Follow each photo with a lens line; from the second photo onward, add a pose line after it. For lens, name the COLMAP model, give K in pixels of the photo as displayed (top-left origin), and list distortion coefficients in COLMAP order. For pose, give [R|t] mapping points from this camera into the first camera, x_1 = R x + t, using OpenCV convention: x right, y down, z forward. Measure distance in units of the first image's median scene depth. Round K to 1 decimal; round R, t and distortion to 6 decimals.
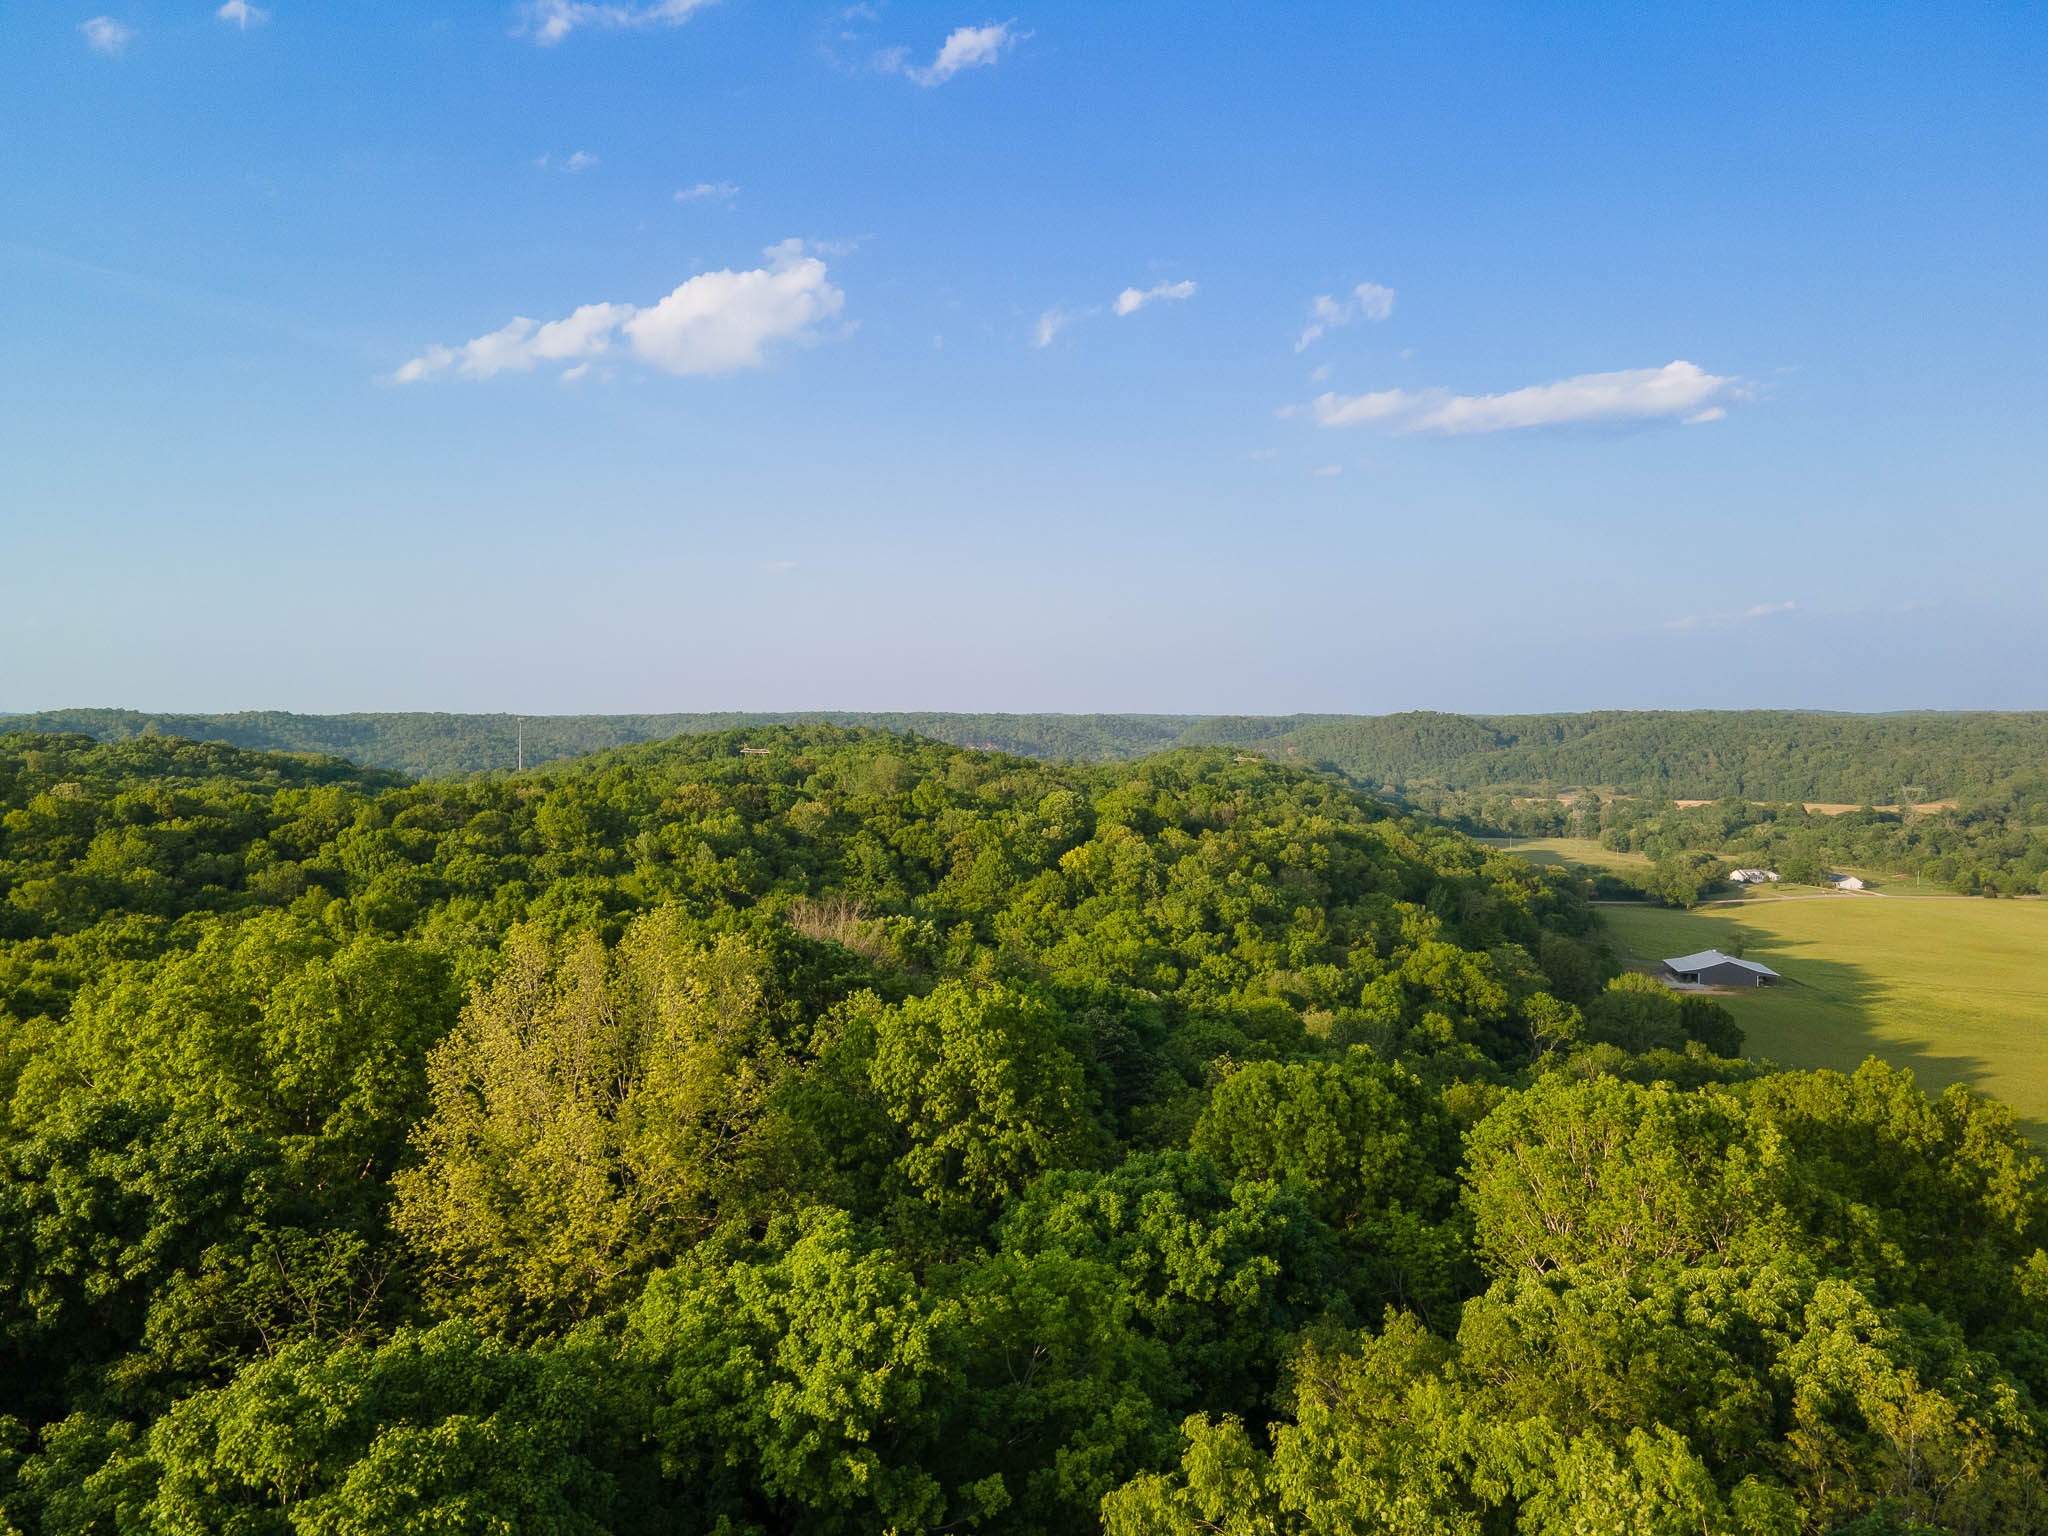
lens RADIAL K [[1490.2, 0, 1024.0], [0, 1490.2, 768.0], [0, 0, 1]] dist [0.030094, 0.033362]
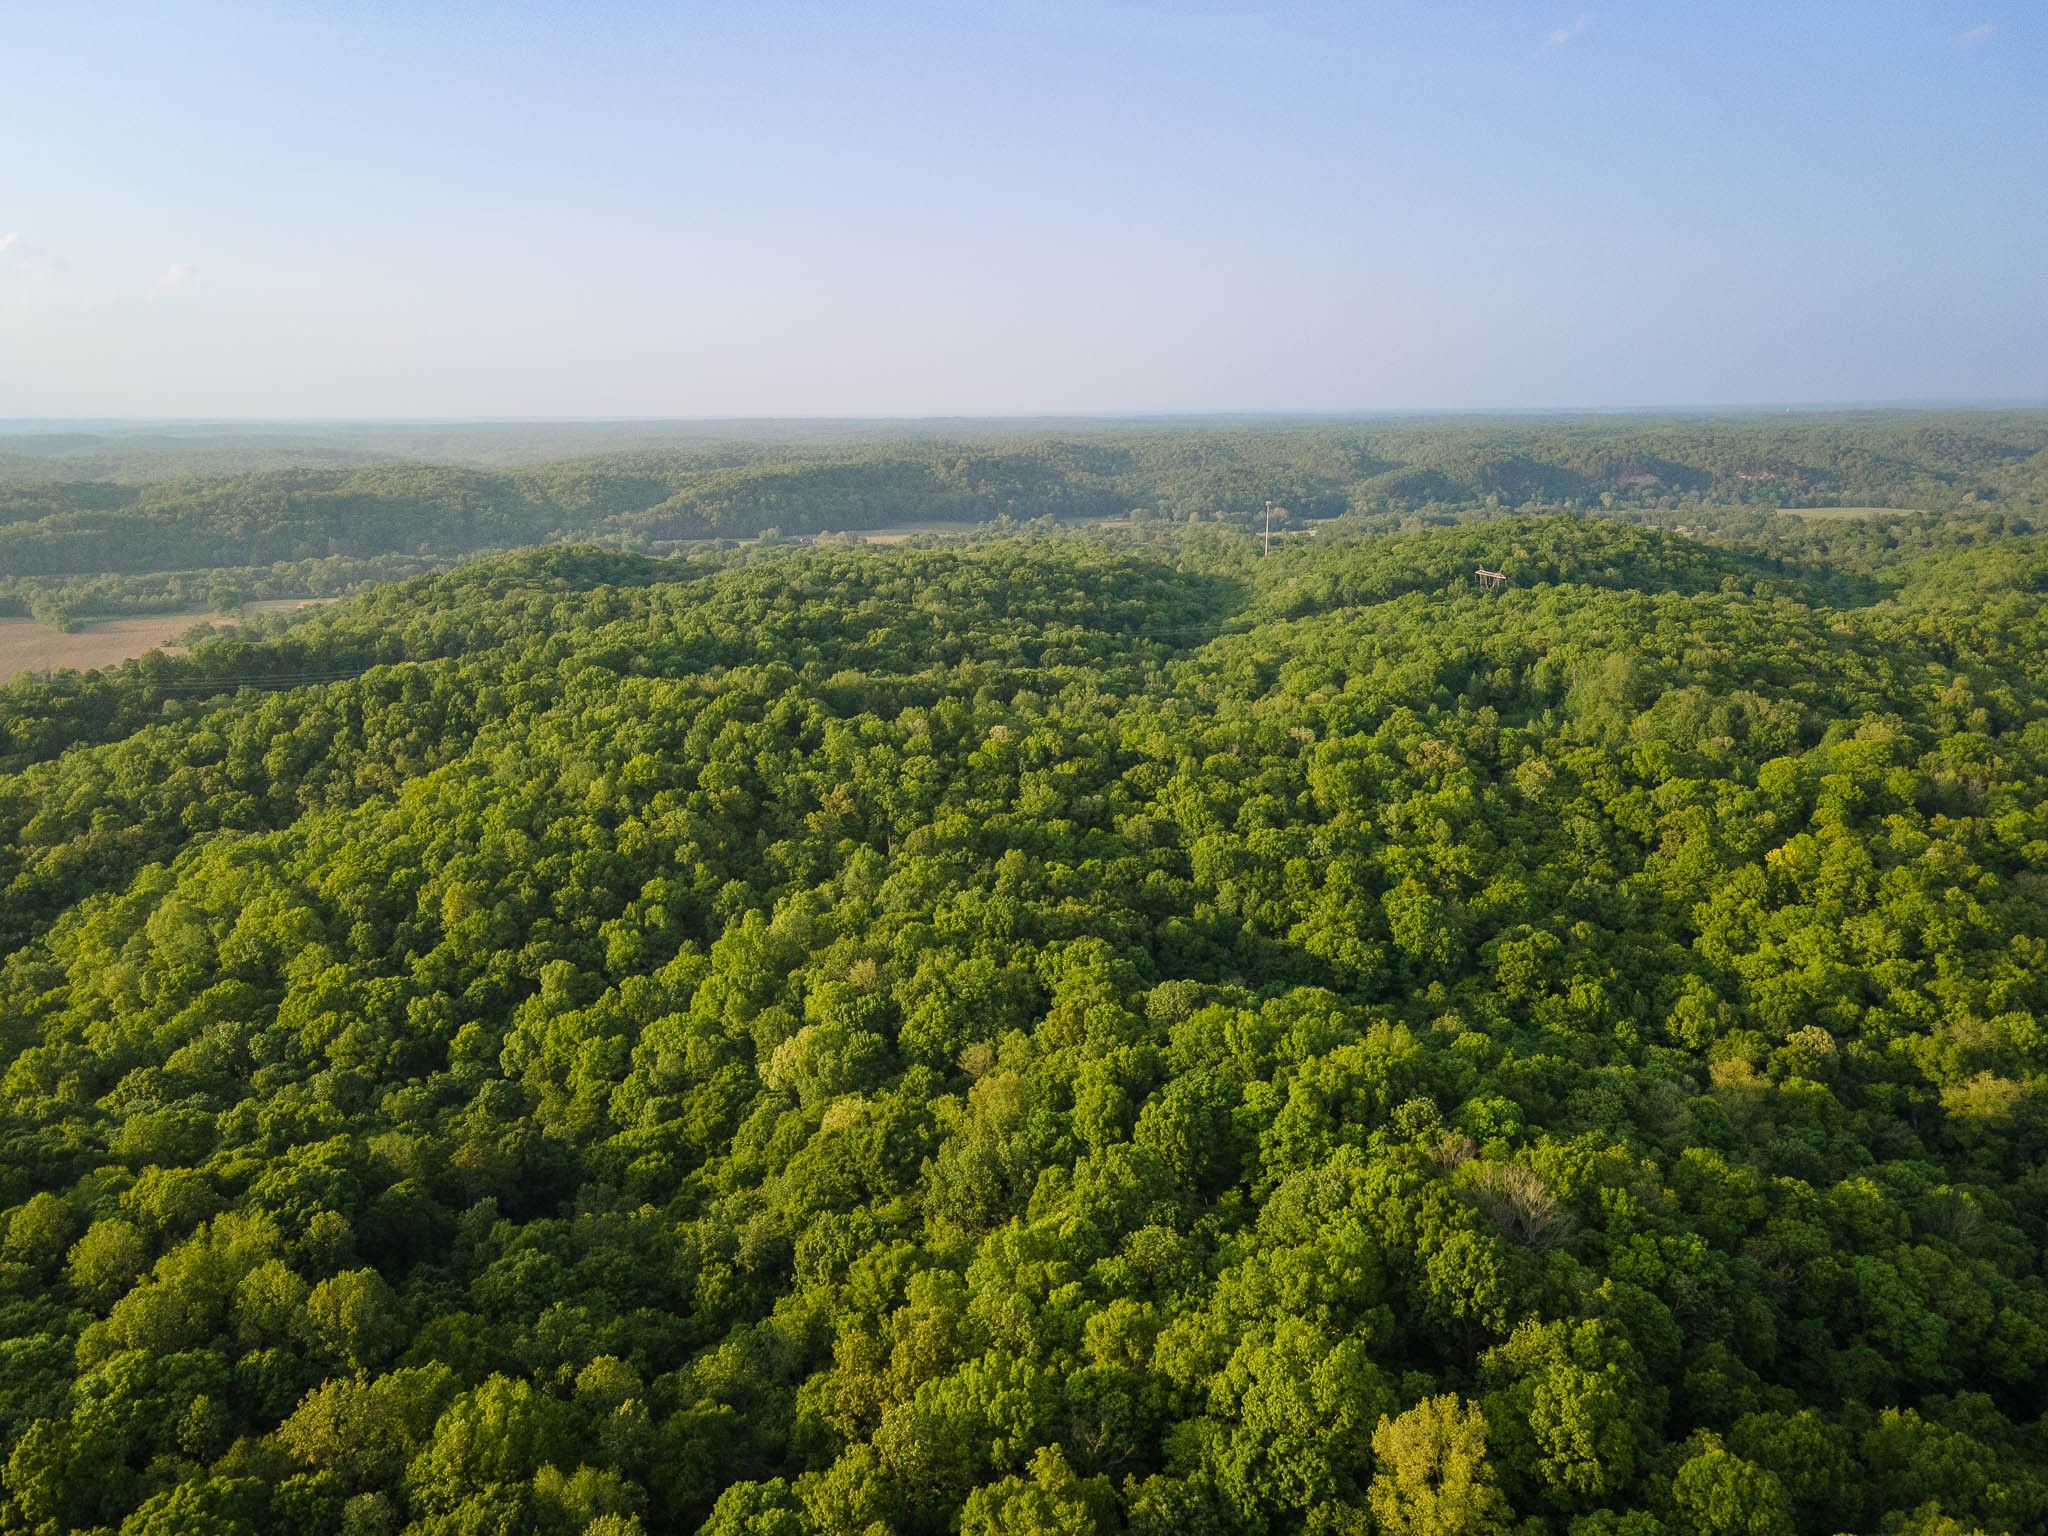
lens RADIAL K [[1515.1, 0, 1024.0], [0, 1515.1, 768.0], [0, 0, 1]] dist [0.036427, 0.008566]
pose [[0.891565, 0.103143, -0.440991, 0.028375], [-0.012227, 0.978848, 0.204222, -0.243218], [0.452727, -0.176686, 0.873968, -0.249923]]
